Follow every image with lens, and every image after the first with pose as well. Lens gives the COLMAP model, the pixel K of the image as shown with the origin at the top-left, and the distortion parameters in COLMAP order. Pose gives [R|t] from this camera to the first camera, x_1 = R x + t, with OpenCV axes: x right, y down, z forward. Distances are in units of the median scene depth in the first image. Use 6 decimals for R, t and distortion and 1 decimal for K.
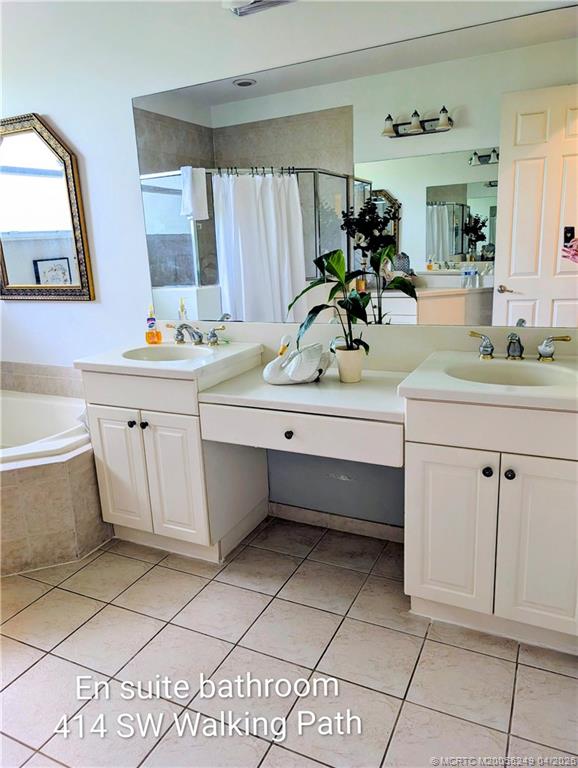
lens RADIAL K [[558.3, 0, 280.1], [0, 558.3, 383.9], [0, 0, 1]] dist [0.006250, 0.004618]
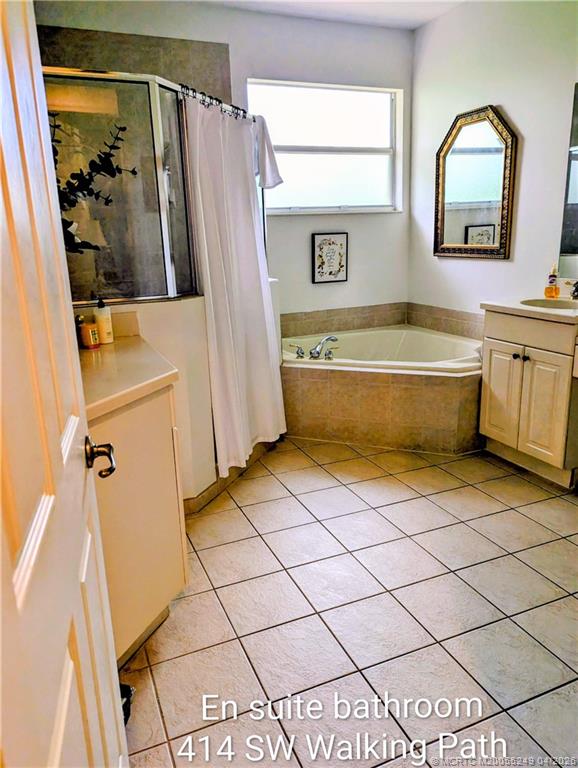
lens RADIAL K [[558.3, 0, 280.1], [0, 558.3, 383.9], [0, 0, 1]] dist [0.006250, 0.004618]
pose [[0.754785, 0.190362, -0.627743, 0.117718], [-0.158940, 0.981523, 0.106539, 0.072582], [0.636425, 0.019360, 0.771095, -0.266494]]
